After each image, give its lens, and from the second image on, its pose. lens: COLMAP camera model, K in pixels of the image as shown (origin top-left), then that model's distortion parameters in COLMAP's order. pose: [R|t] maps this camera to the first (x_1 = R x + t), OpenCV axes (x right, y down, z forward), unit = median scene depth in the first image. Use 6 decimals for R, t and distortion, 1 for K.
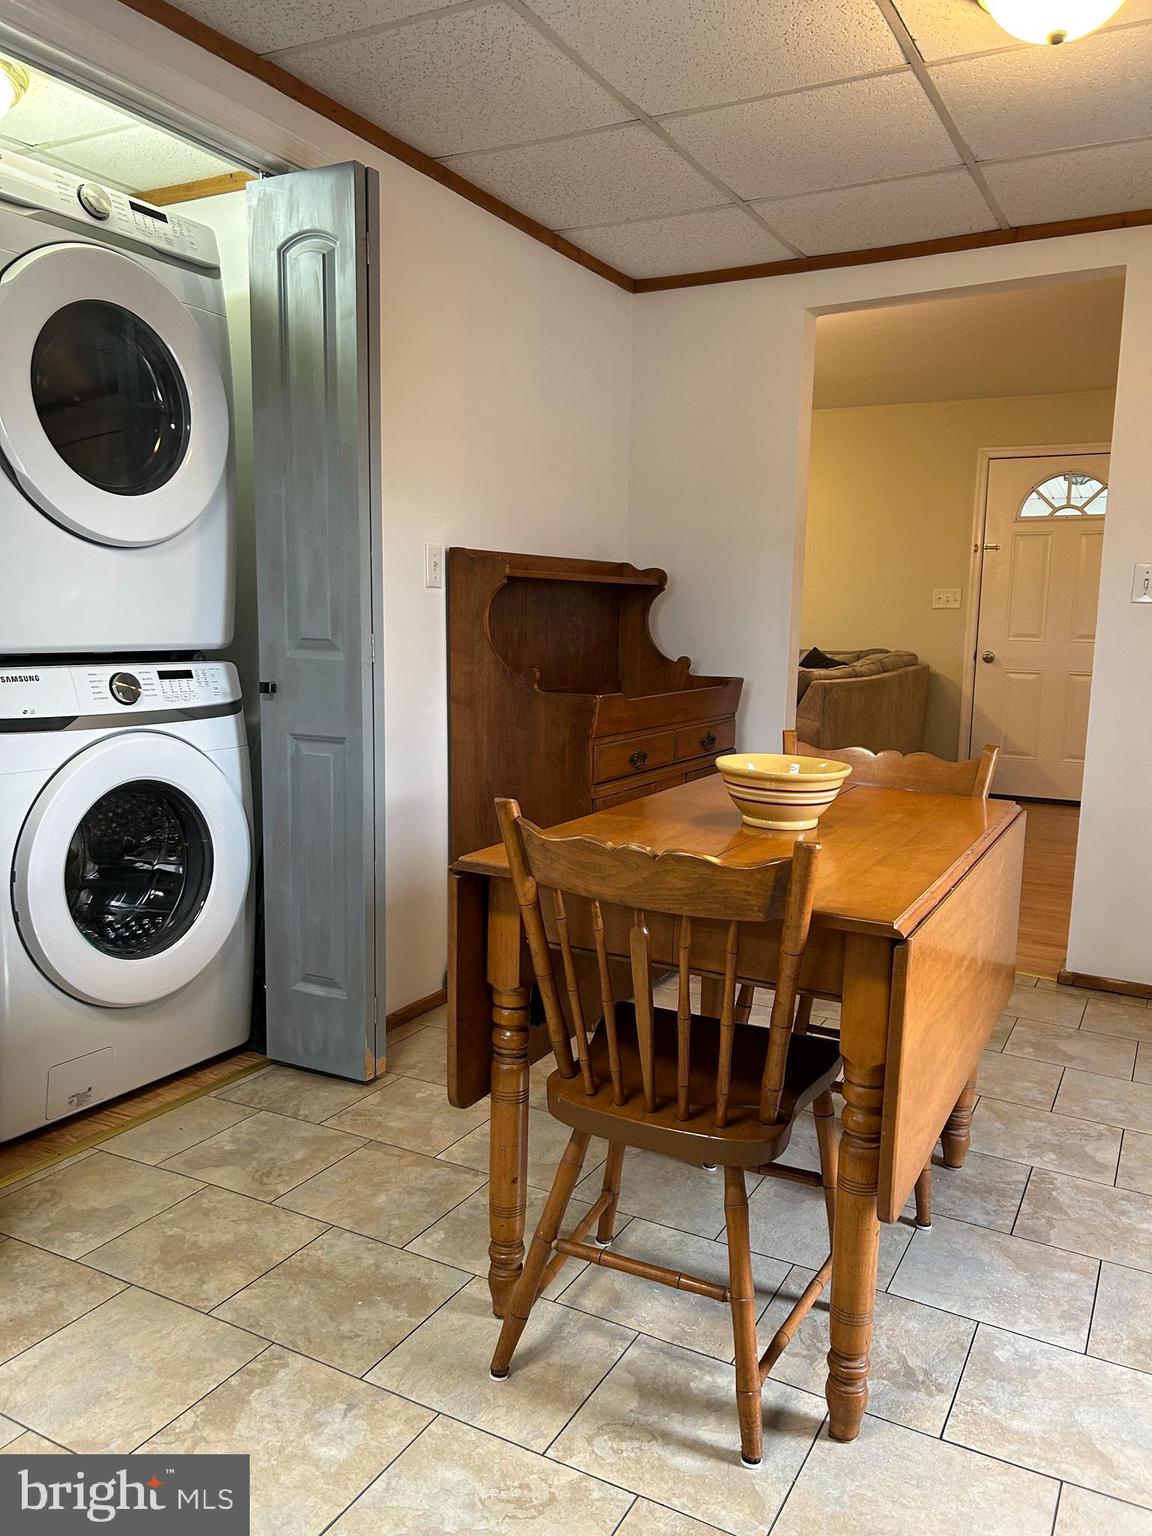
lens RADIAL K [[1150.4, 0, 586.5], [0, 1150.4, 770.5], [0, 0, 1]] dist [0.071054, -0.093419]
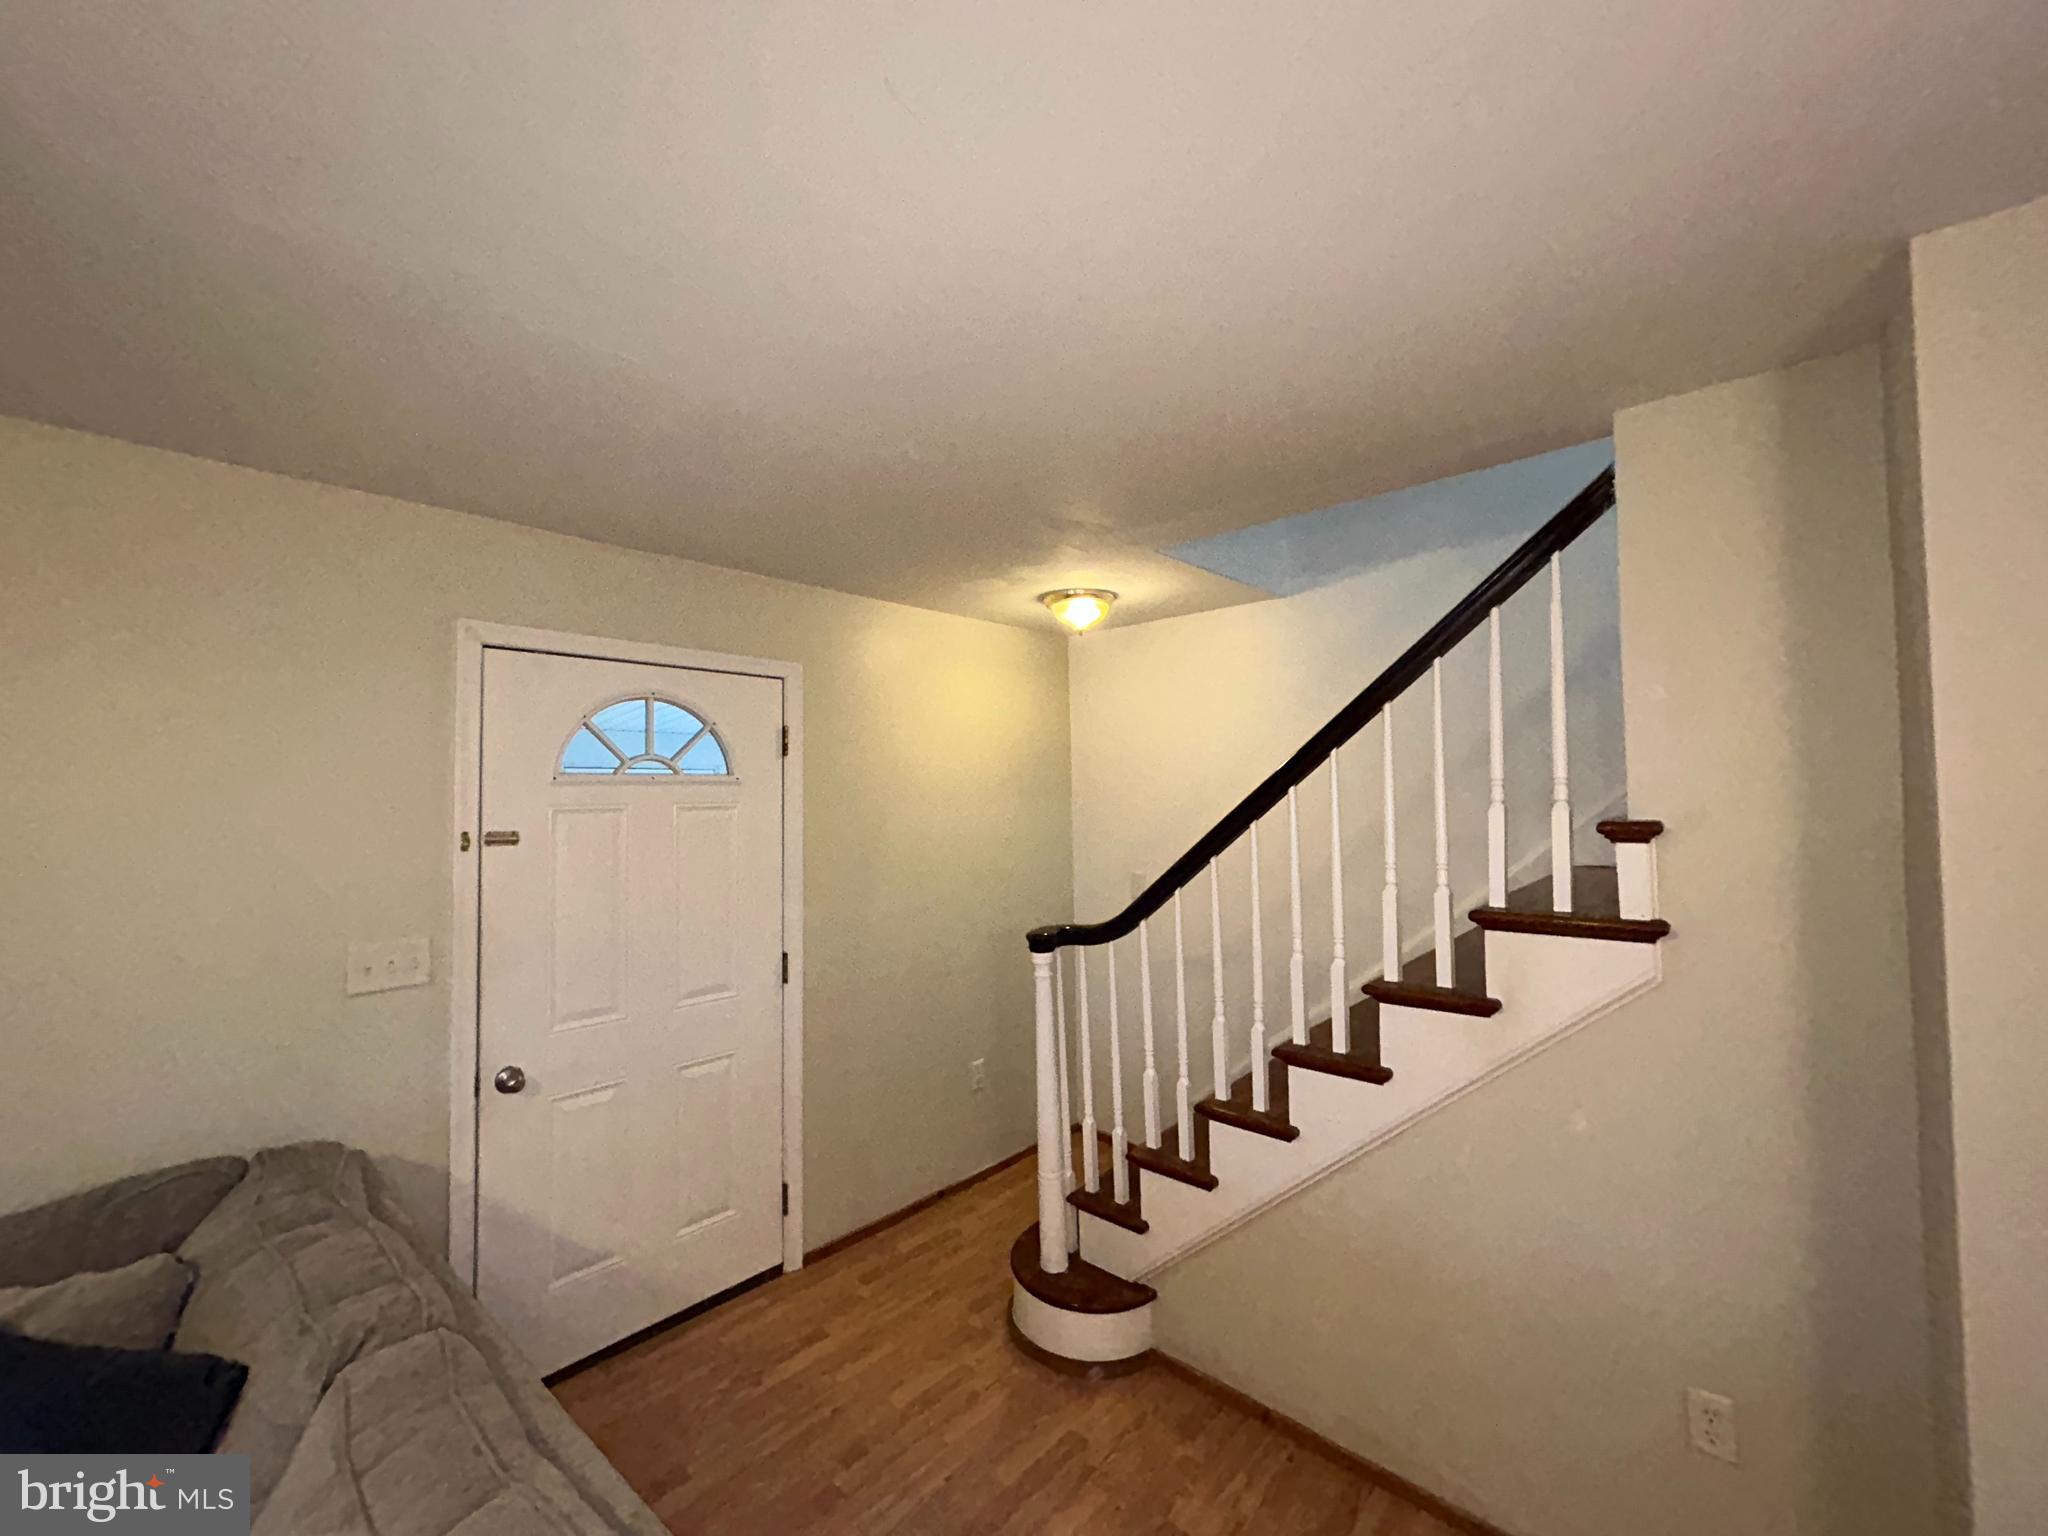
lens RADIAL K [[821.3, 0, 1024.0], [0, 821.3, 768.0], [0, 0, 1]] dist [-0.002328, 0.000946]
pose [[0.253846, 0.013806, 0.967146, 0.242214], [0.152554, 0.986812, -0.054127, -0.456865], [-0.955139, 0.161282, 0.248392, 1.932552]]
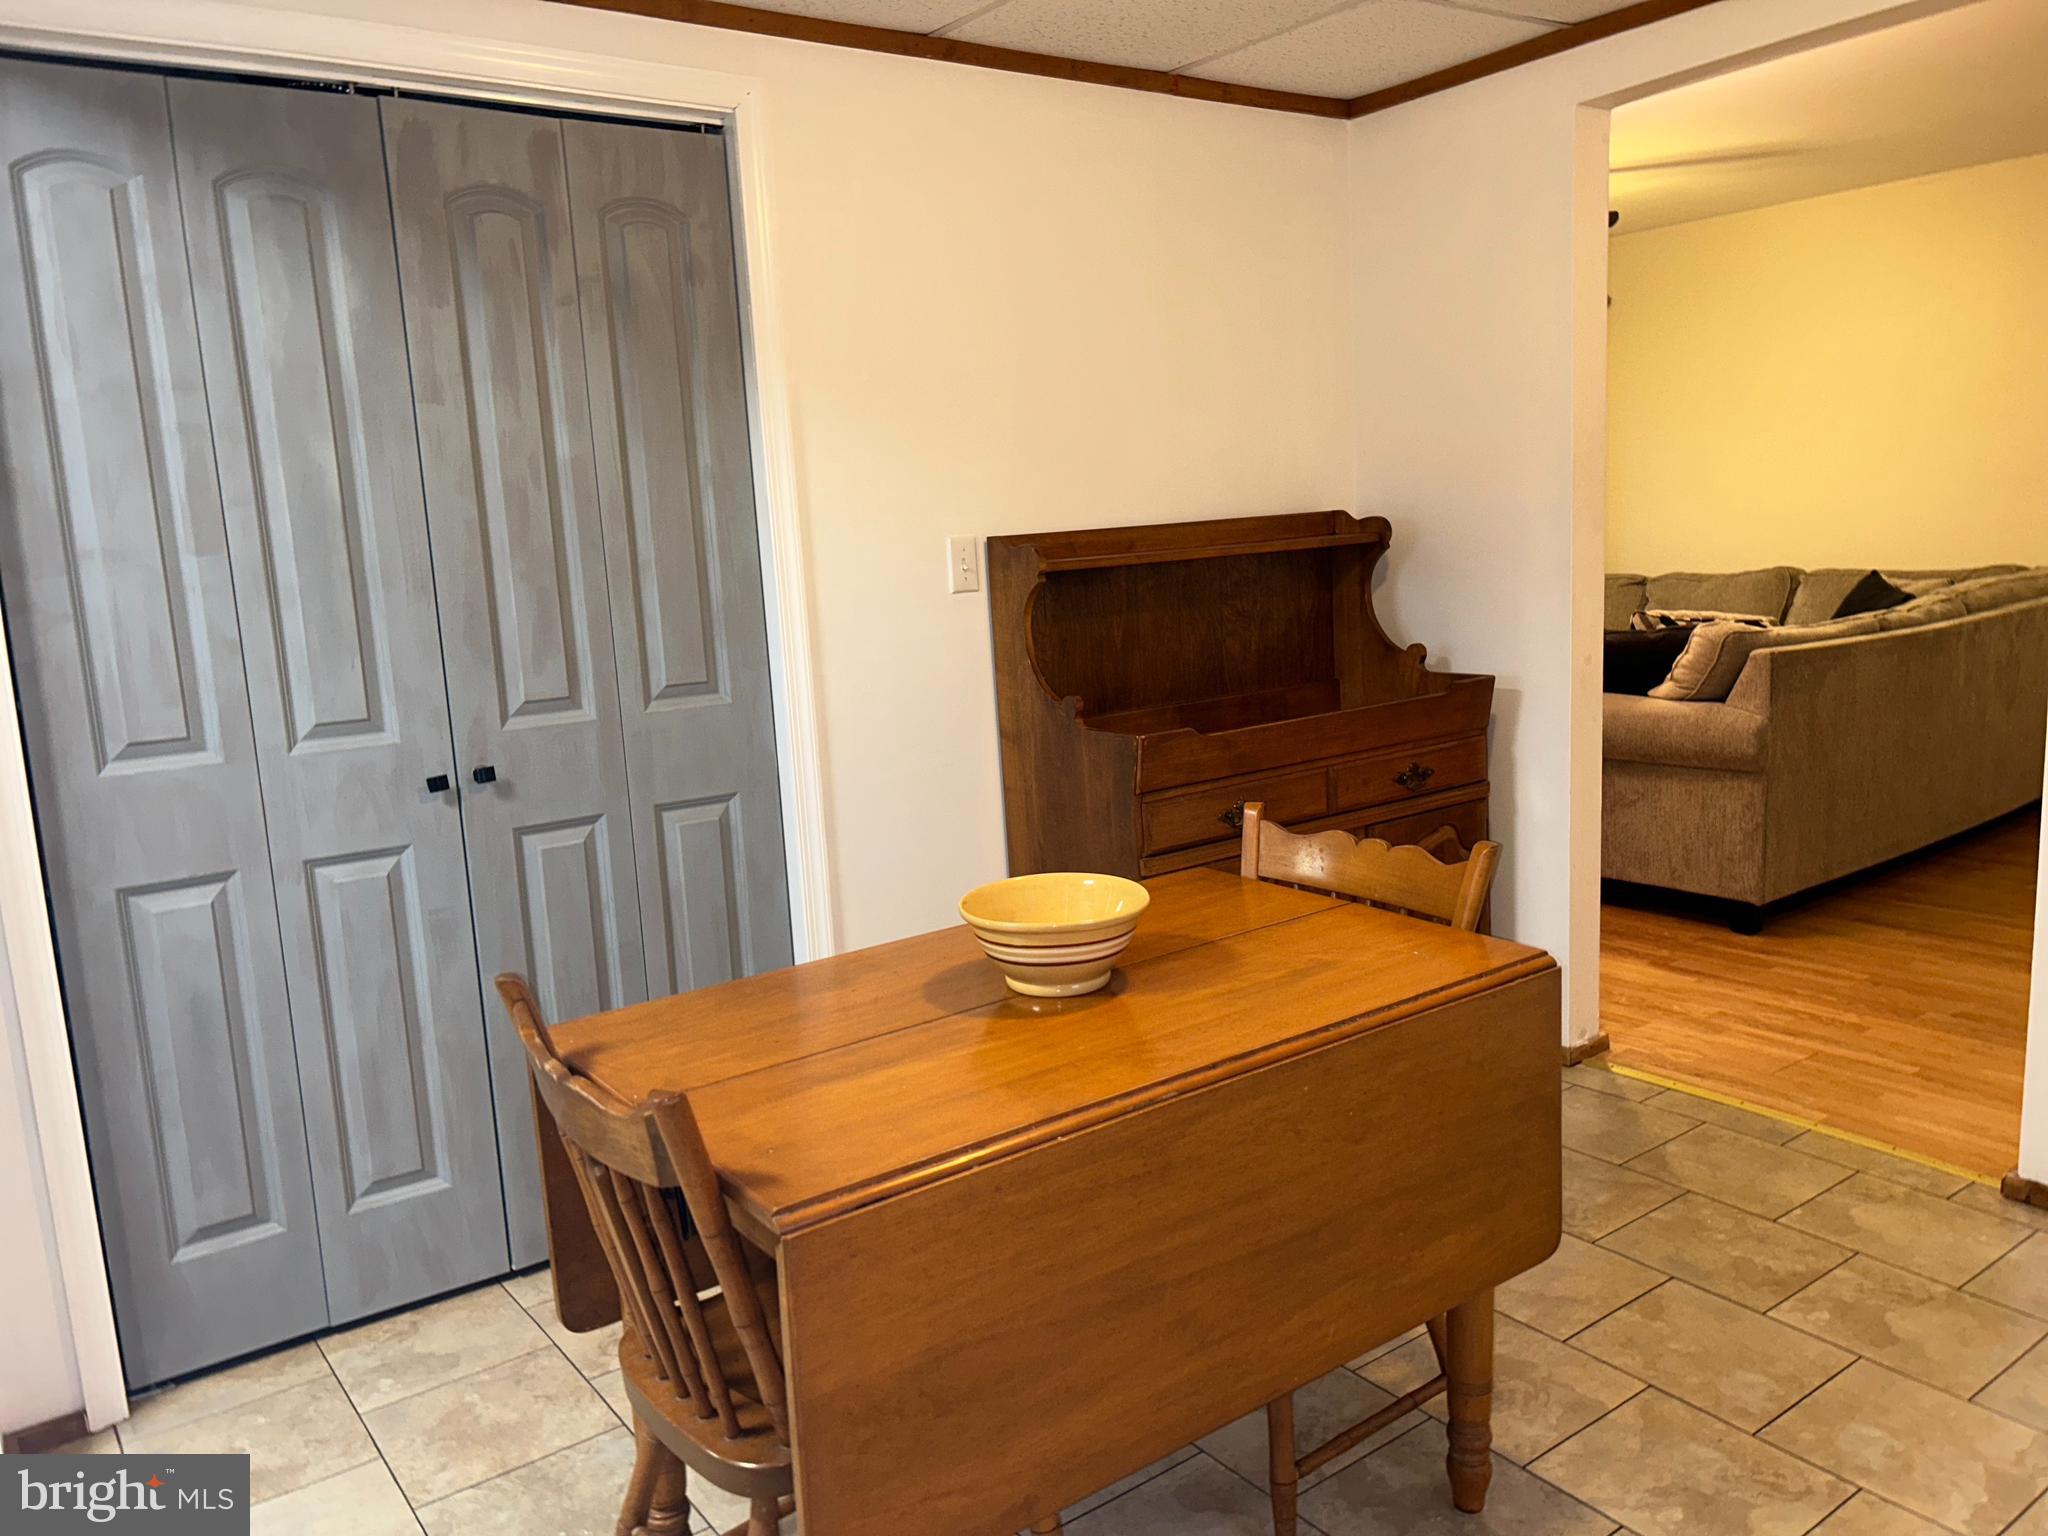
lens RADIAL K [[1555.5, 0, 1010.1], [0, 1555.5, 766.7], [0, 0, 1]] dist [0.018544, -0.000351]
pose [[0.897556, -0.000747, -0.440899, 0.397517], [0.014152, 0.999532, 0.027117, -0.080057], [0.440672, -0.030579, 0.897147, 0.101757]]
